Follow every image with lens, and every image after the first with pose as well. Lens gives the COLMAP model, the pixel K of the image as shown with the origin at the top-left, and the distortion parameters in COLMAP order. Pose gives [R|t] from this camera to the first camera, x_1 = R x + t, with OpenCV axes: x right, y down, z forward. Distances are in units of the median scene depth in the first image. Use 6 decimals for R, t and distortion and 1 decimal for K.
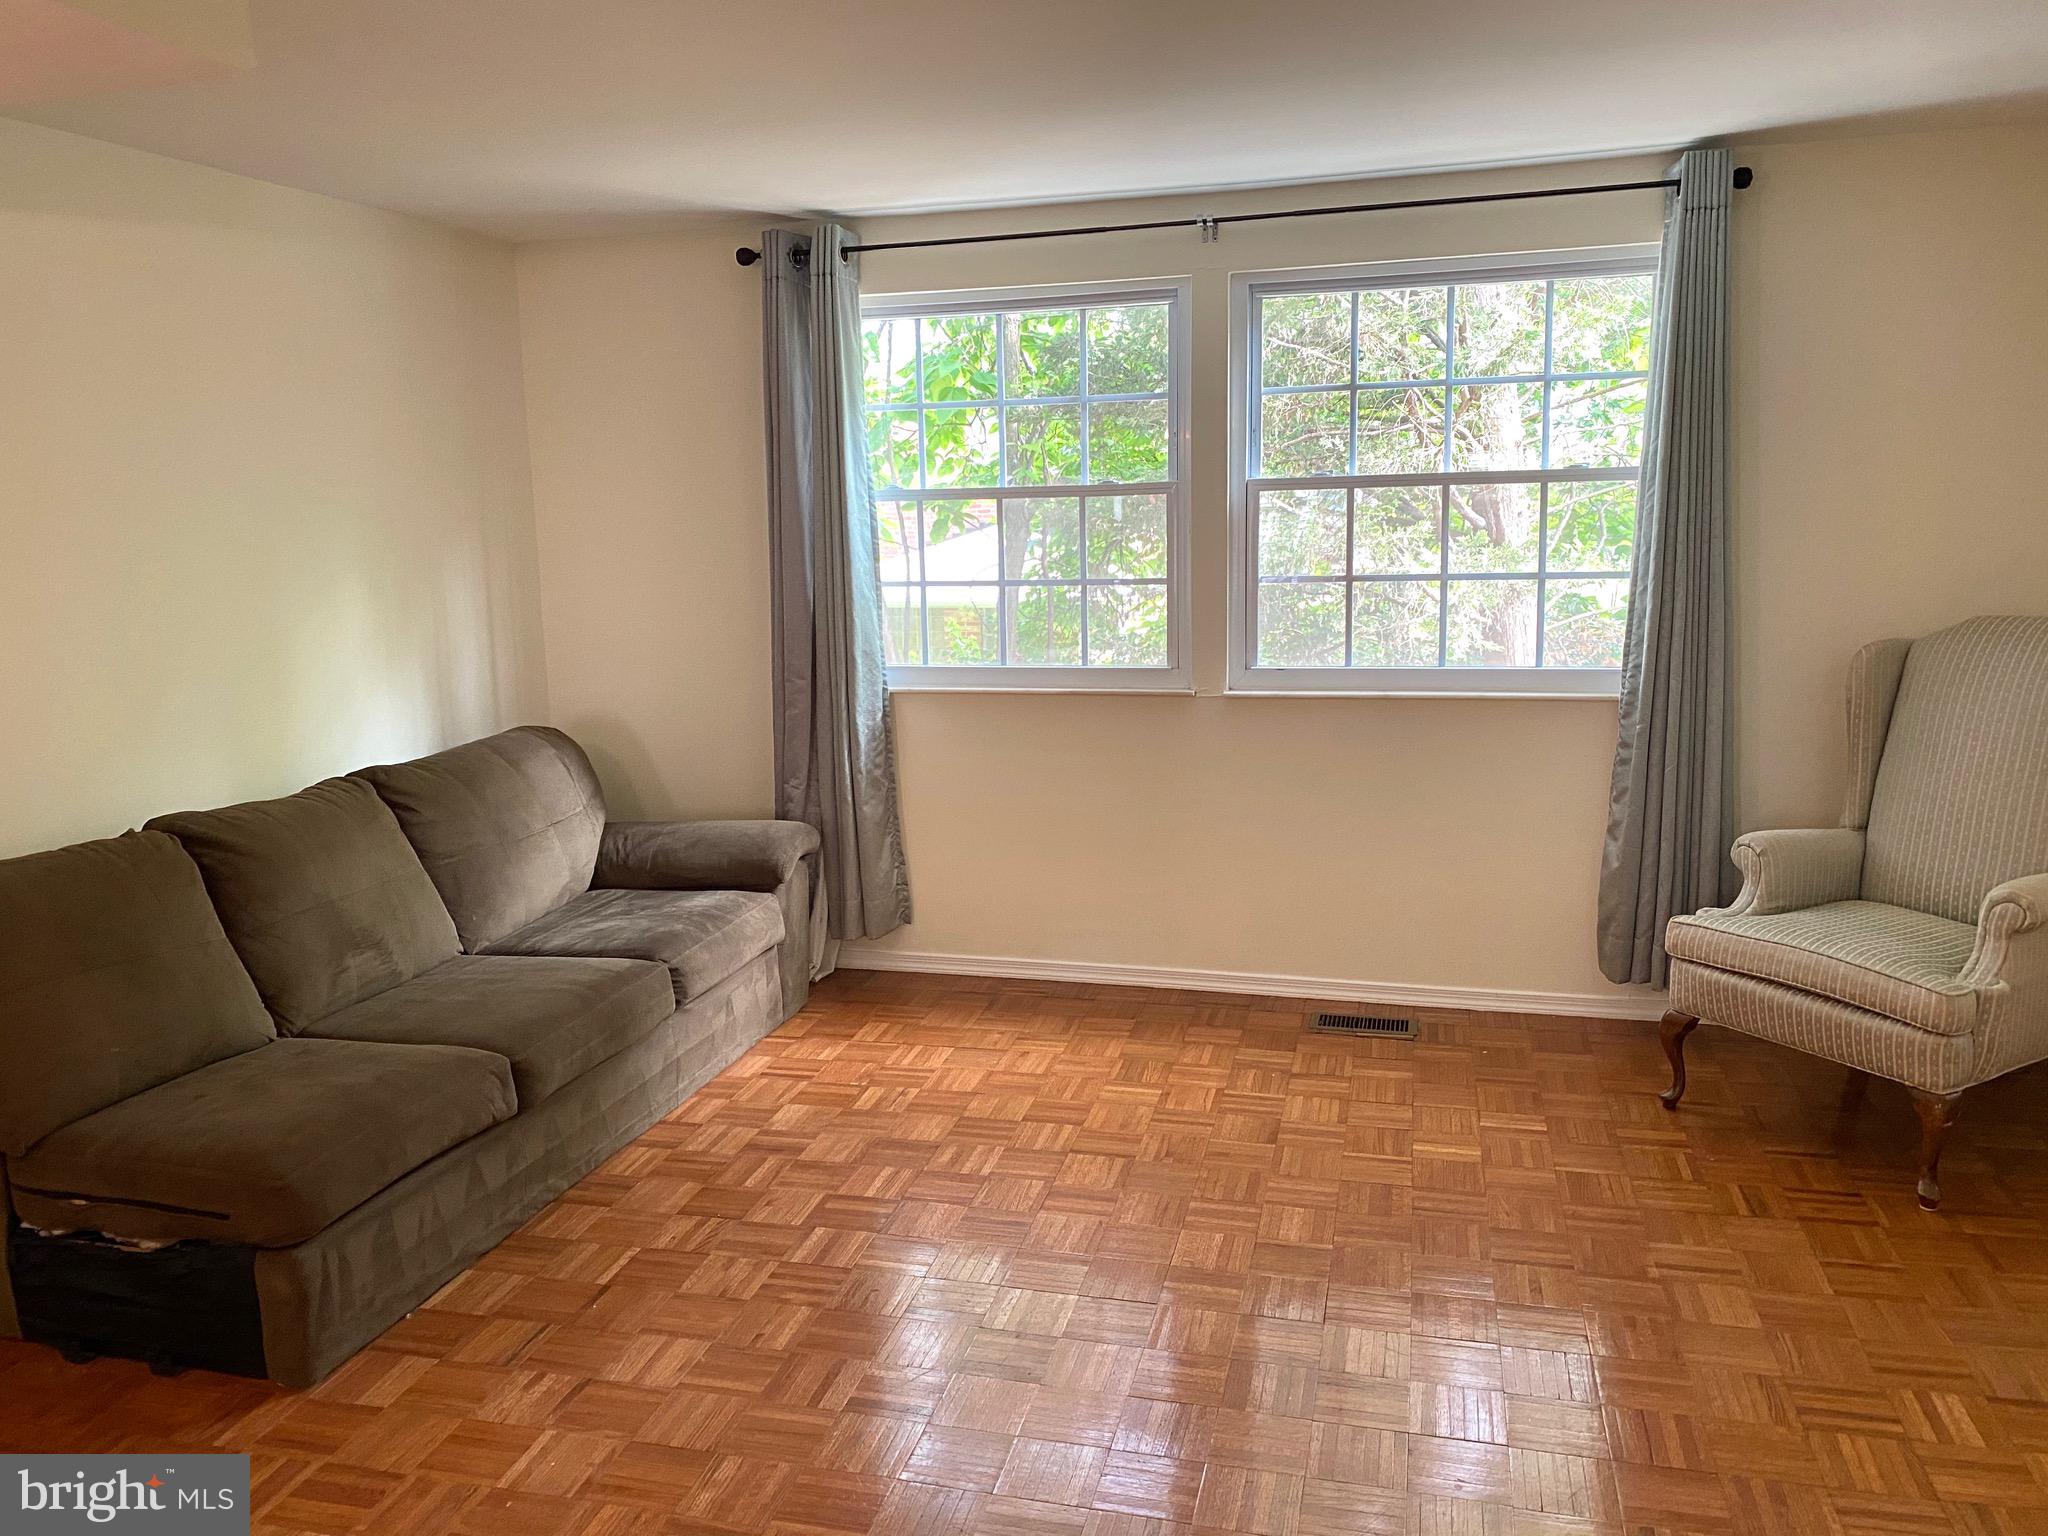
lens RADIAL K [[1608.3, 0, 1024.0], [0, 1608.3, 768.0], [0, 0, 1]] dist [0.132967, -0.257732]
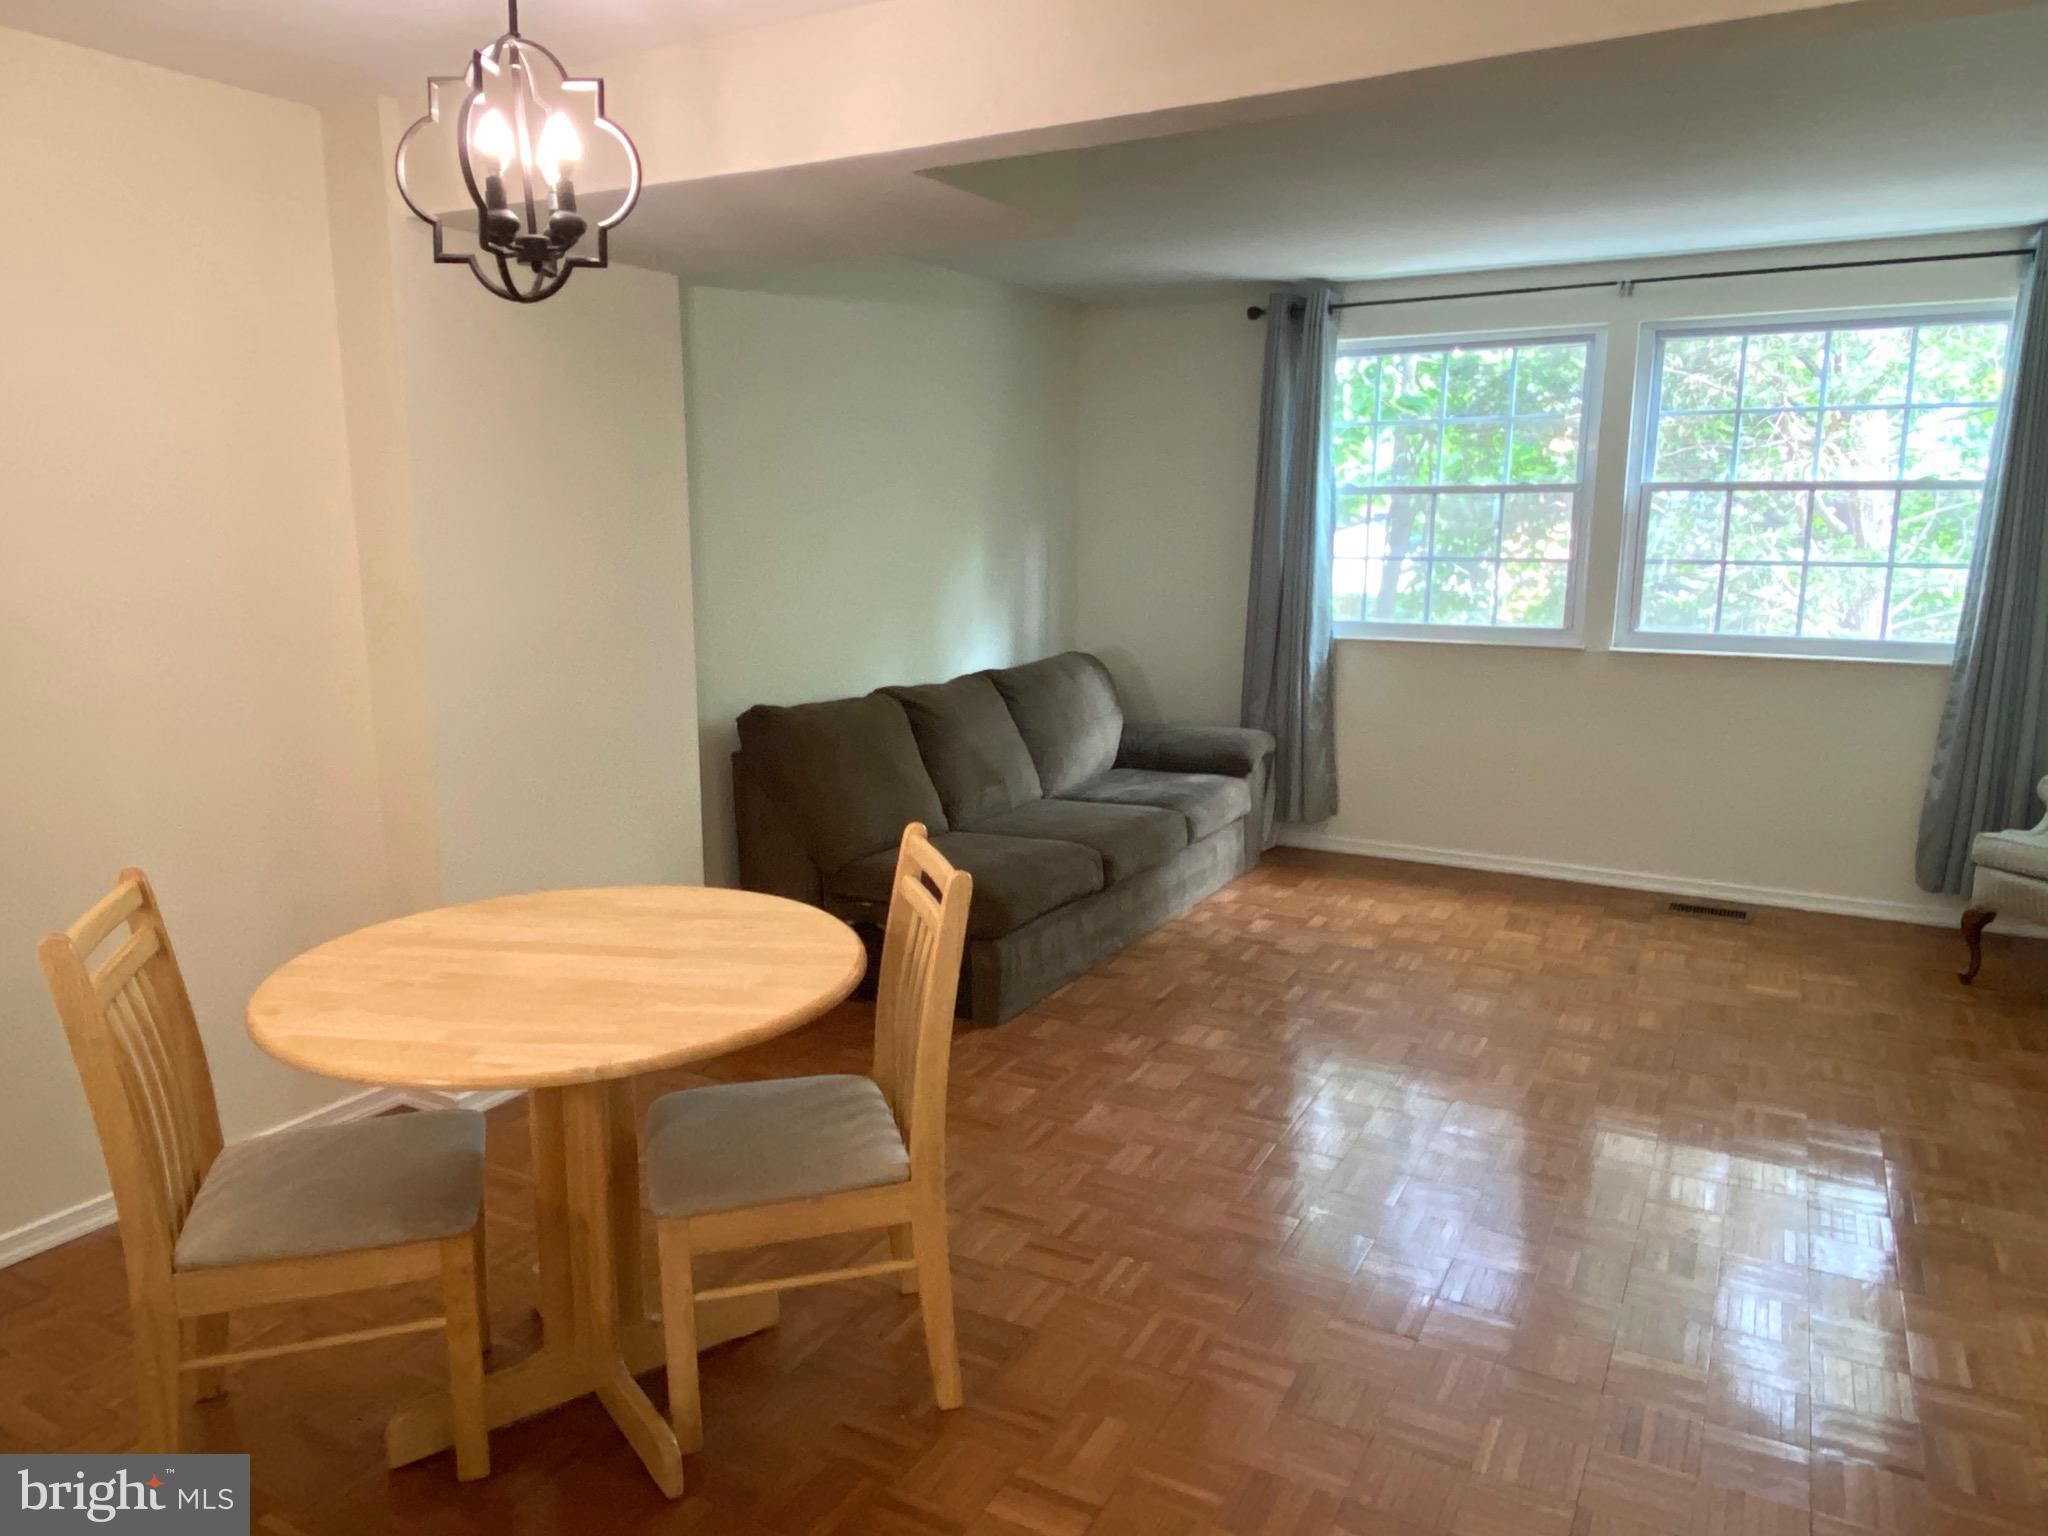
lens RADIAL K [[1374.4, 0, 1024.0], [0, 1374.4, 768.0], [0, 0, 1]] dist [0.054317, -0.061913]
pose [[0.967166, 0.071124, -0.243989, -0.056698], [-0.064189, 0.997279, 0.036267, 0.042220], [0.245904, -0.019414, 0.969100, -0.206463]]
